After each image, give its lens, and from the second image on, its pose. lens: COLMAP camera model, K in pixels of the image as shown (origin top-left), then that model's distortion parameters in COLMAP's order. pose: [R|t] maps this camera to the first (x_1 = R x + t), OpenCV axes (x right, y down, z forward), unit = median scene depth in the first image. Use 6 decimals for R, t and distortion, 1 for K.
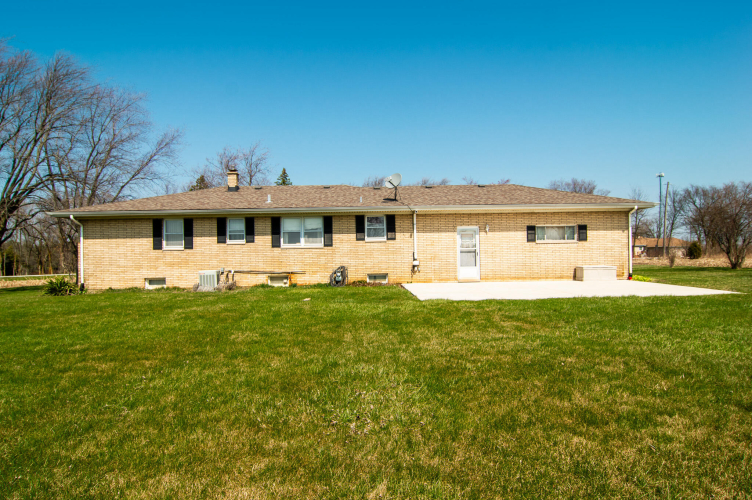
lens RADIAL K [[488.8, 0, 373.6], [0, 488.8, 250.7], [0, 0, 1]] dist [-0.015010, -0.006443]
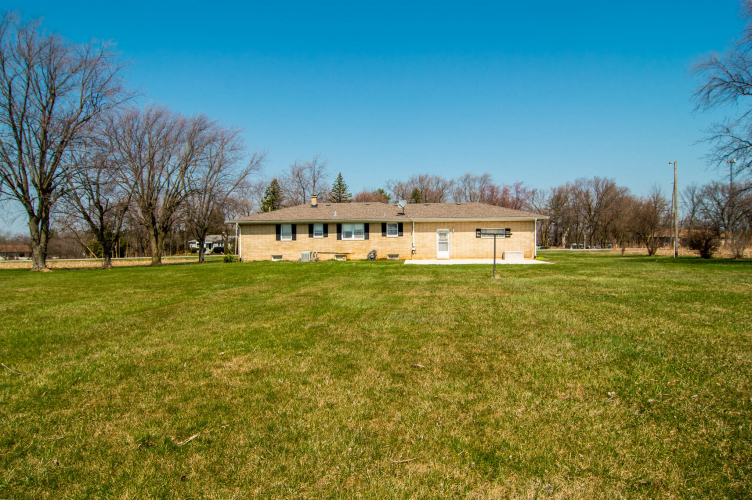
lens RADIAL K [[488.8, 0, 377.1], [0, 488.8, 248.4], [0, 0, 1]] dist [-0.015010, -0.006443]
pose [[0.995108, 0.009390, -0.098341, 0.130409], [-0.007381, 0.999757, 0.020767, -0.013534], [0.098512, -0.019940, 0.994936, -0.855161]]
